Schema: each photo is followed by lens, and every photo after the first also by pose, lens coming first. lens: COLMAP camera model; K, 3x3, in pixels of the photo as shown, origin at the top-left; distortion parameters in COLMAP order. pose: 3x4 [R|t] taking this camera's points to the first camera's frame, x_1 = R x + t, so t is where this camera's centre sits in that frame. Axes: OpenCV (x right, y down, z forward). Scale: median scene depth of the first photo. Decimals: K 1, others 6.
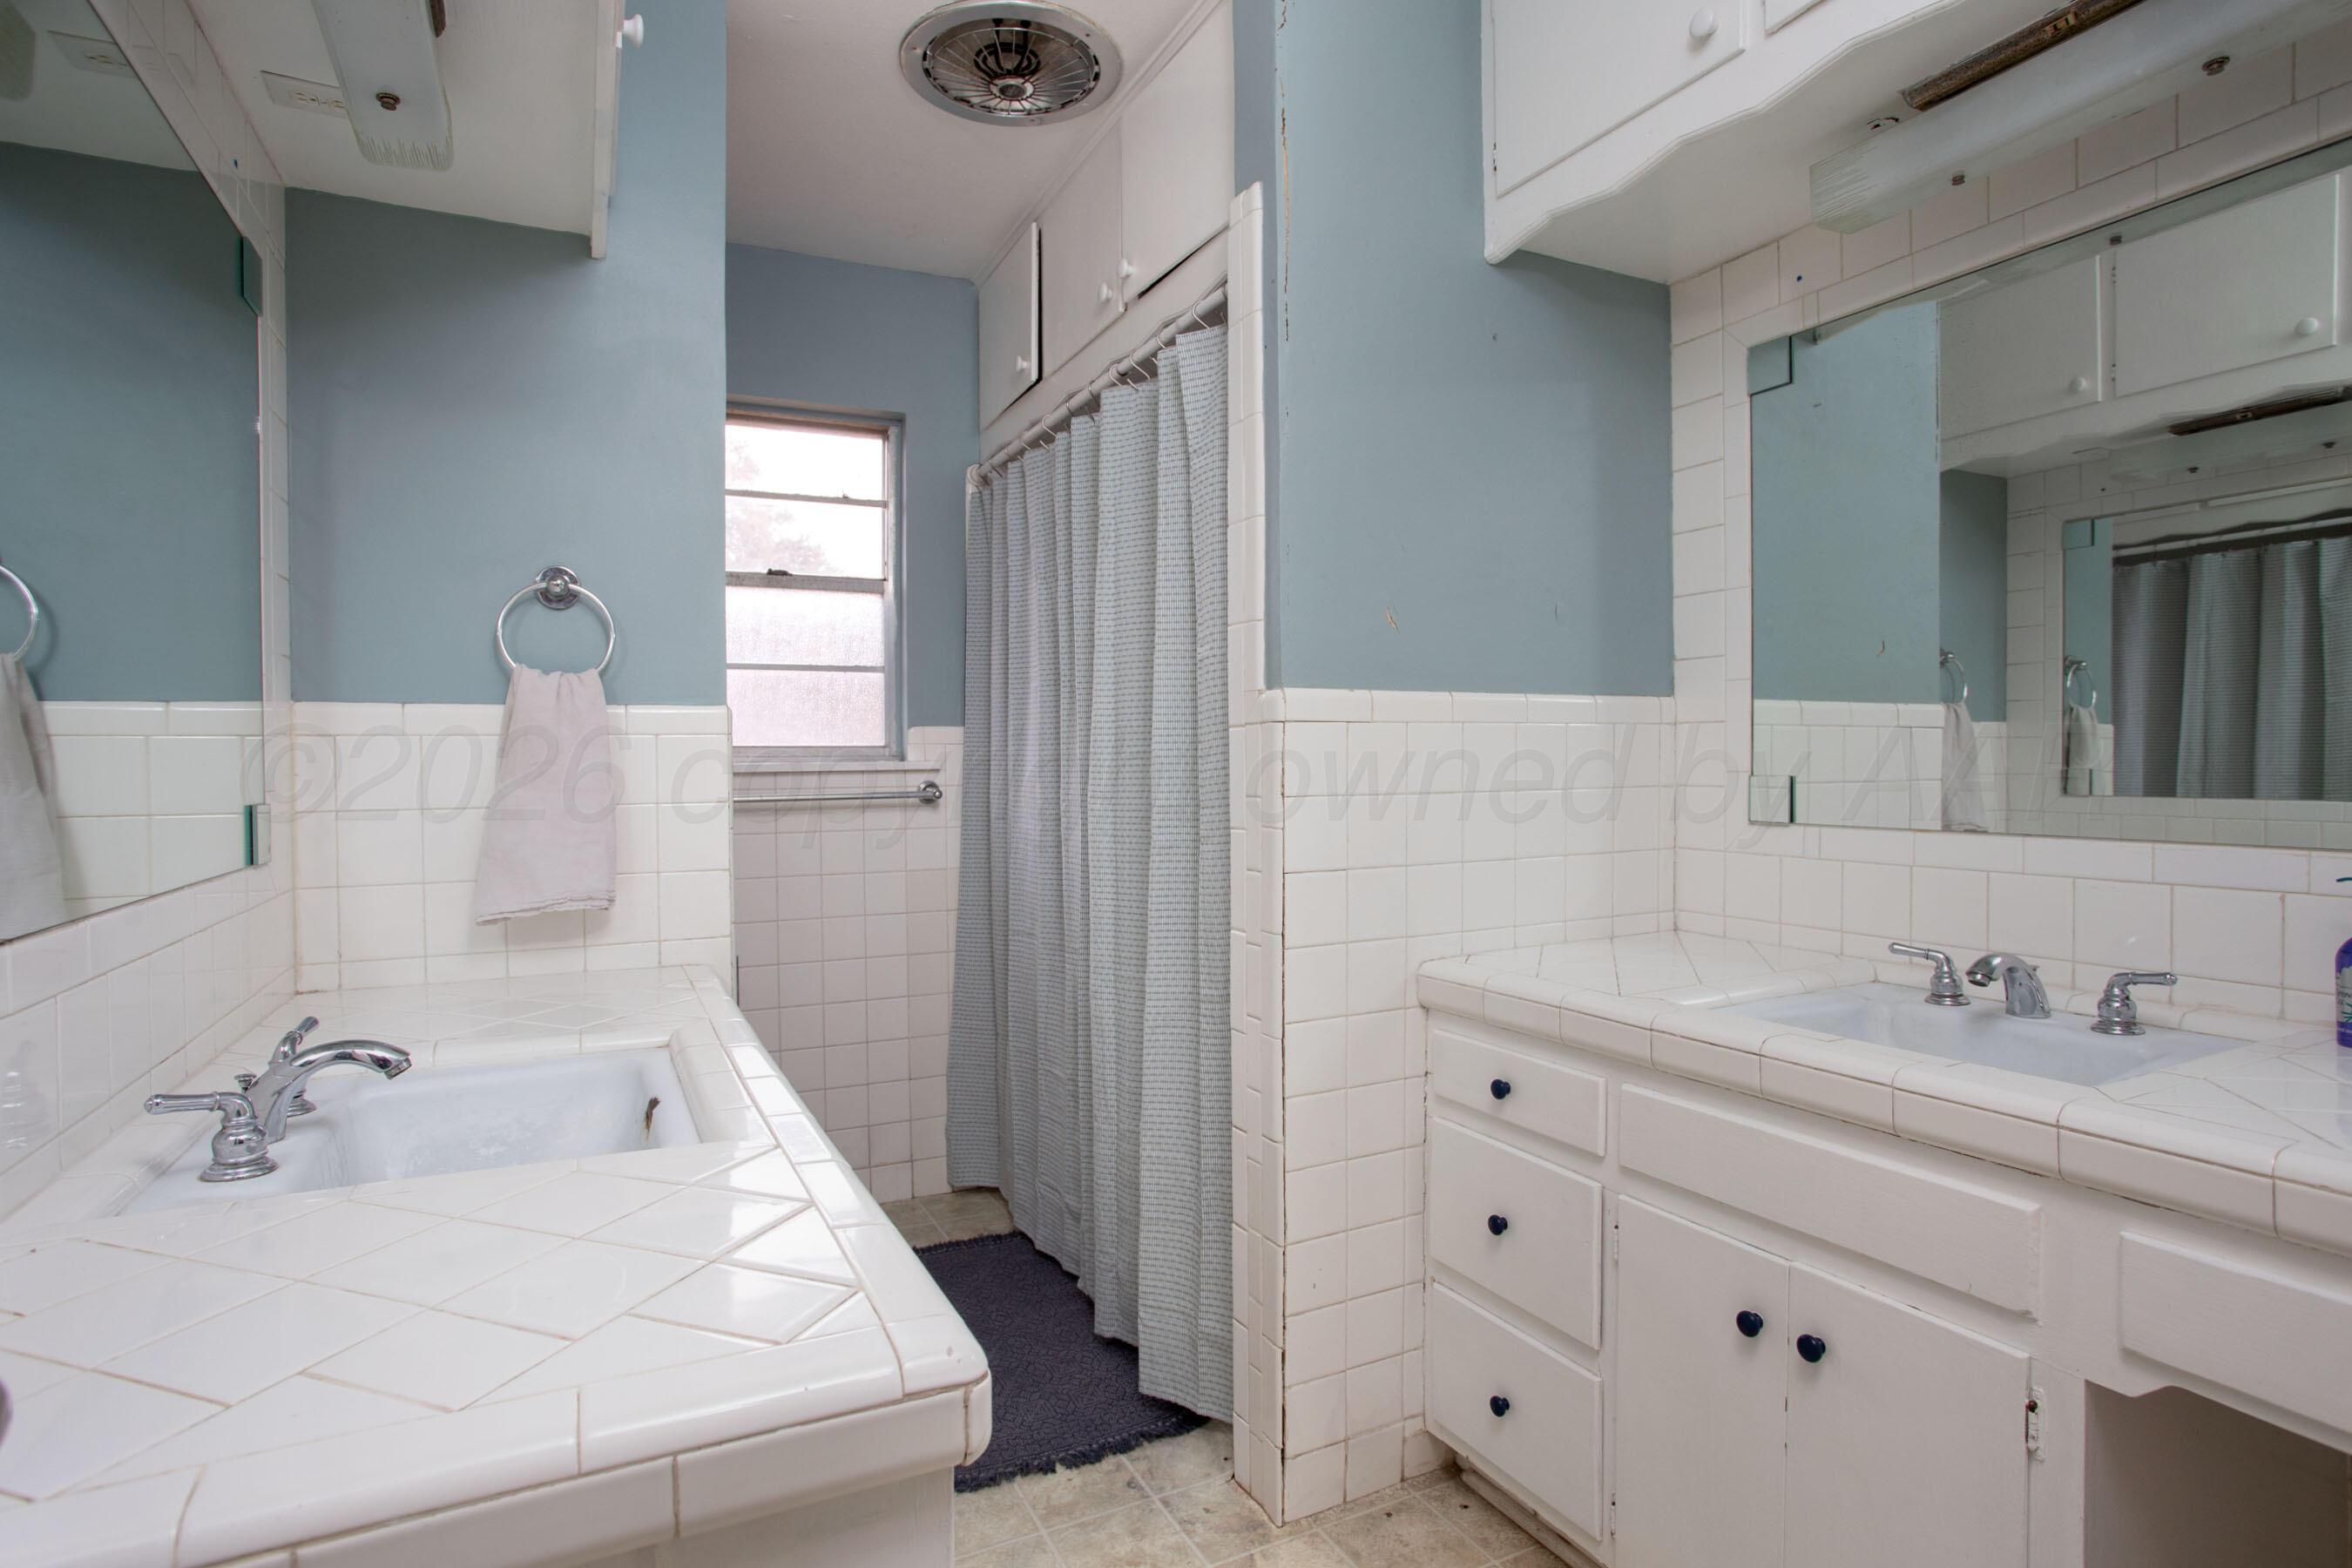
lens RADIAL K [[1184.1, 0, 1217.6], [0, 1184.1, 767.8], [0, 0, 1]] dist [-0.057492, 0.030543]
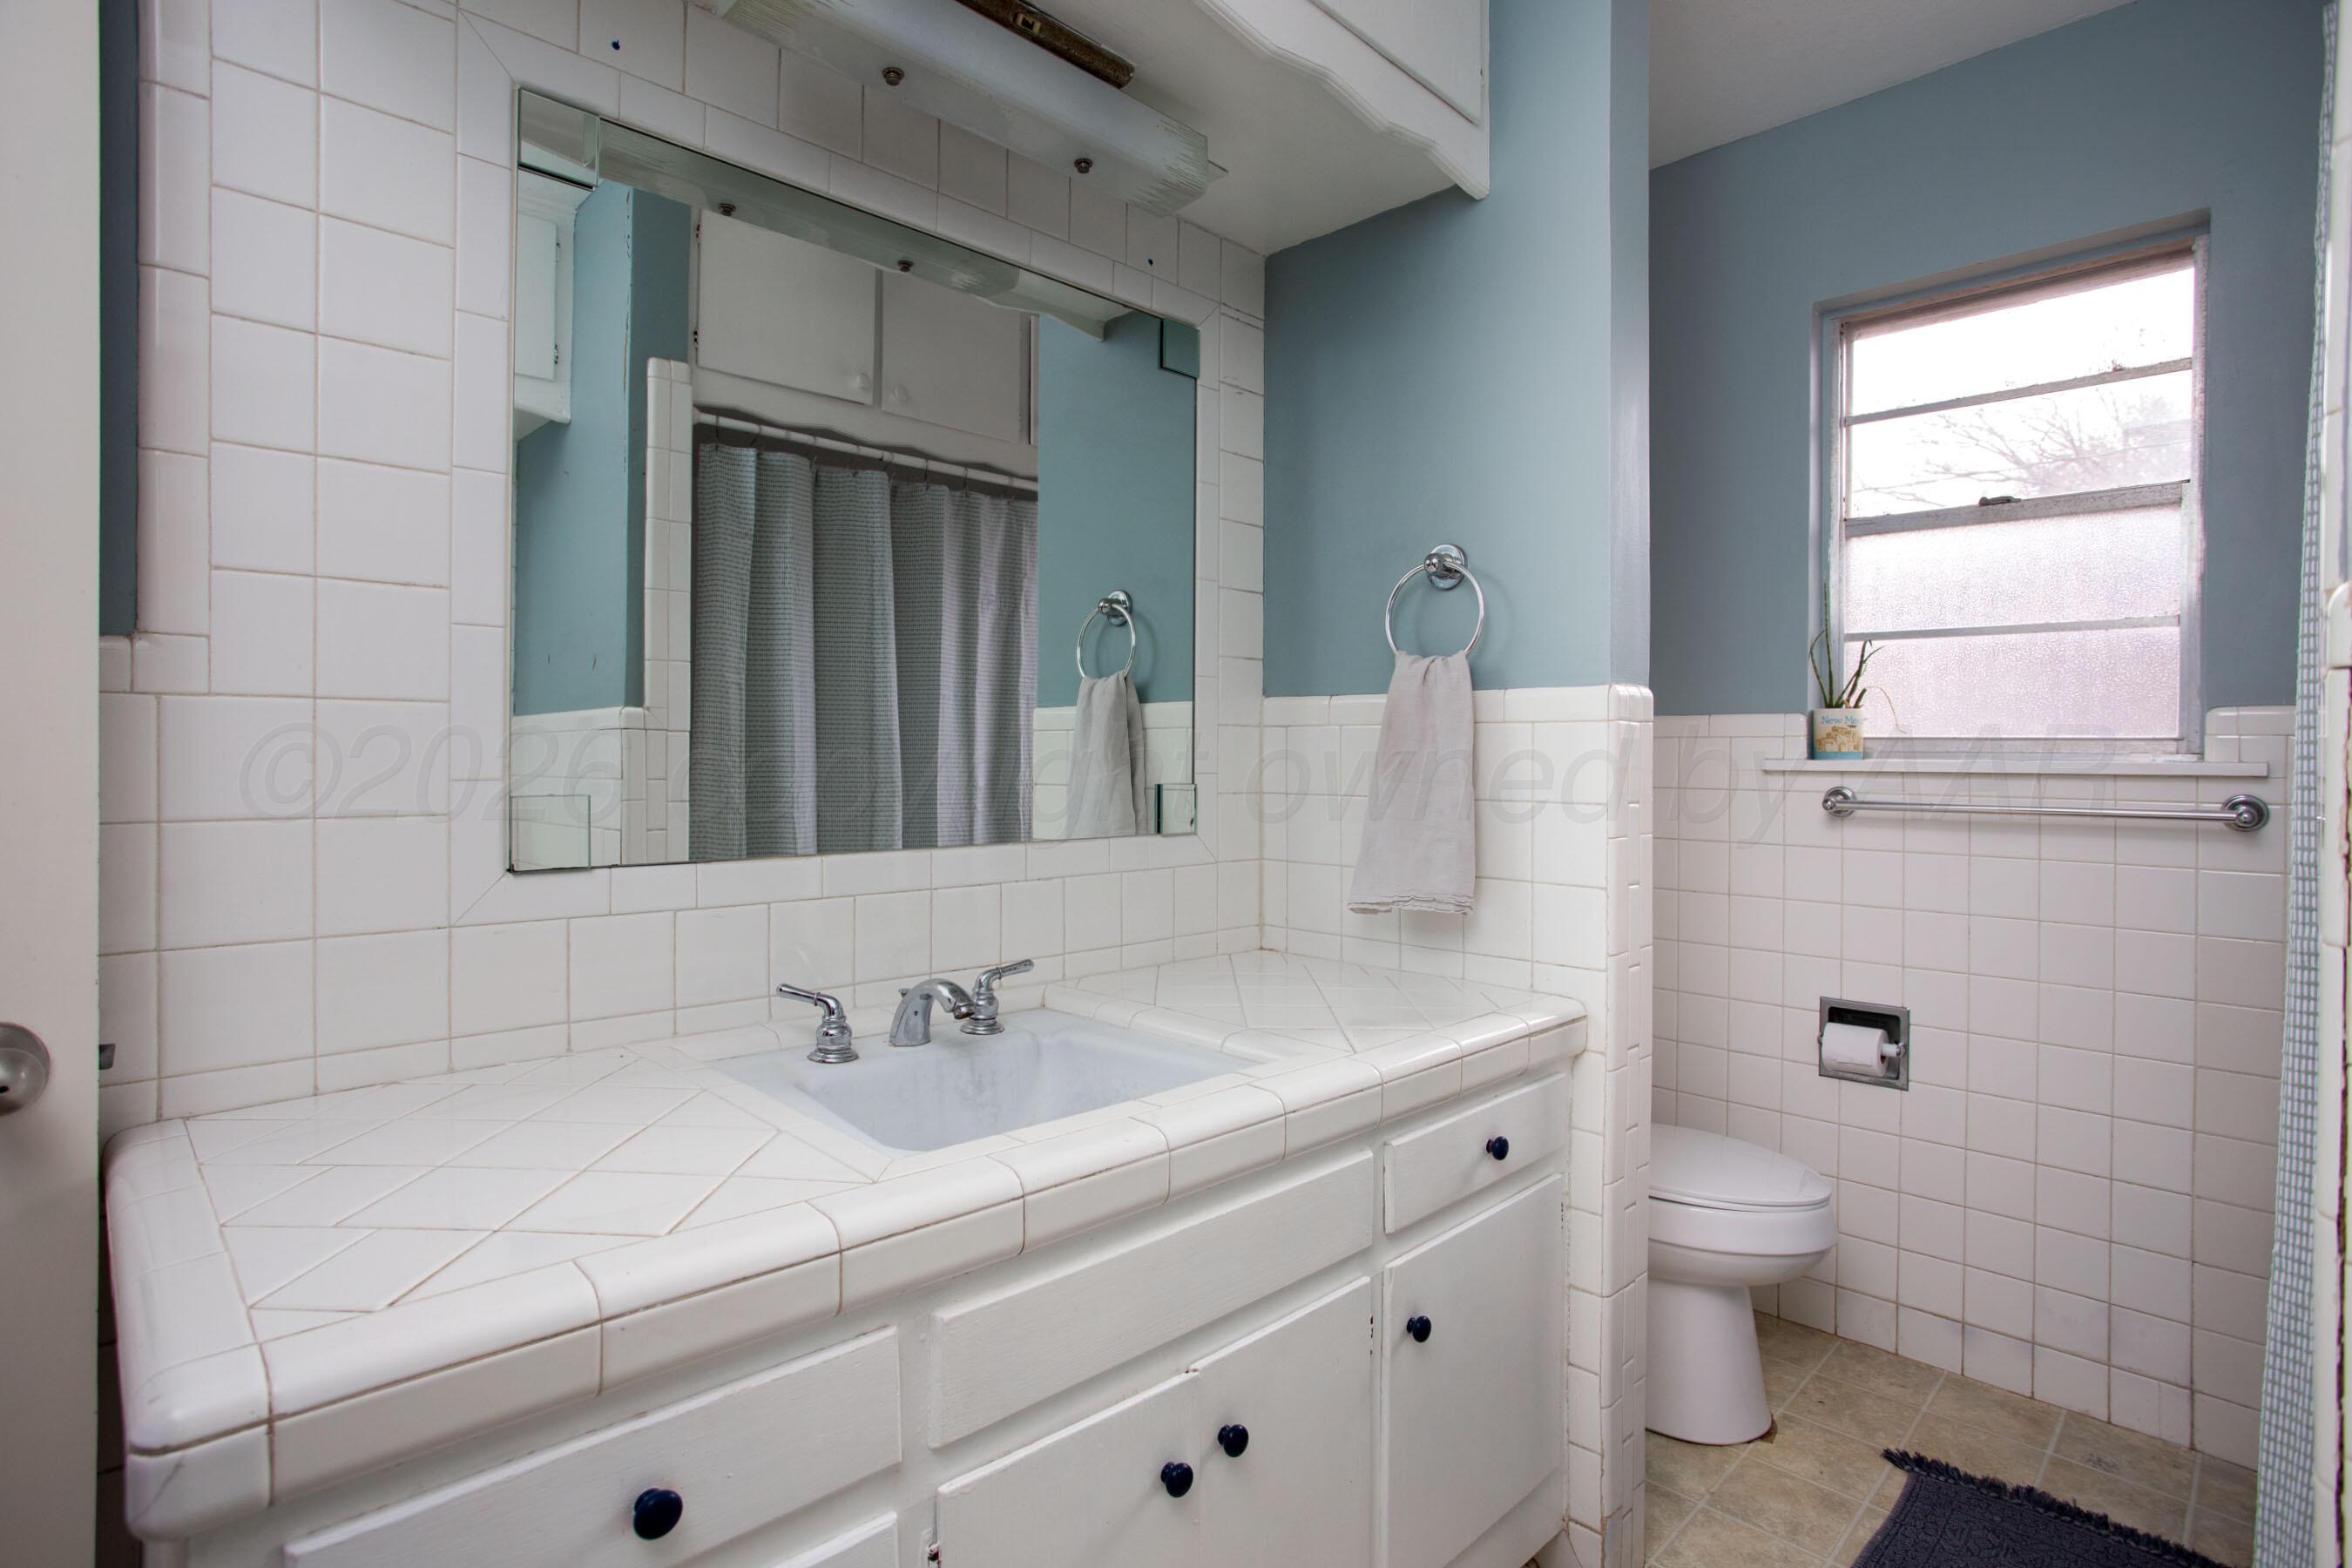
lens RADIAL K [[1184.1, 0, 1217.6], [0, 1184.1, 767.8], [0, 0, 1]] dist [-0.057492, 0.030543]
pose [[0.293534, 0.020988, -0.955718, 0.190459], [-0.017863, 0.999705, 0.016468, -0.003414], [0.955782, 0.012238, 0.293823, 0.349581]]
